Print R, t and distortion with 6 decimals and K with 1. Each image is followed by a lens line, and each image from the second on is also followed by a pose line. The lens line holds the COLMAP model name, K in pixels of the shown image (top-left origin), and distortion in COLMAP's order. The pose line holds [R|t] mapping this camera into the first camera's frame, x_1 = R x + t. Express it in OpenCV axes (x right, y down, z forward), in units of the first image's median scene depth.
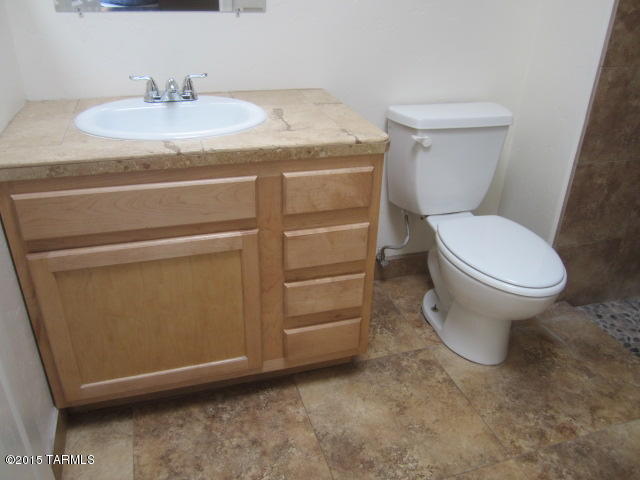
lens RADIAL K [[537.2, 0, 320.0], [0, 537.2, 240.0], [0, 0, 1]] dist [-0.032666, -0.002500]
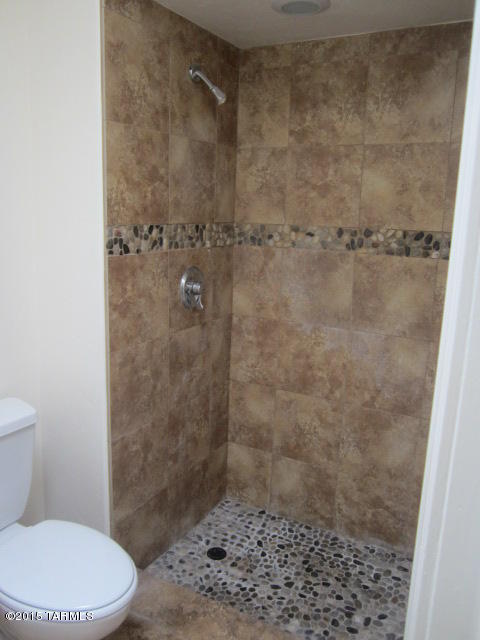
lens RADIAL K [[537.2, 0, 240.0], [0, 537.2, 320.0], [0, 0, 1]] dist [-0.032666, -0.002500]
pose [[0.738653, -0.147093, 0.657841, 0.022664], [0.307458, 0.941994, -0.134598, -0.138117], [-0.599884, 0.301680, 0.741032, 0.019400]]
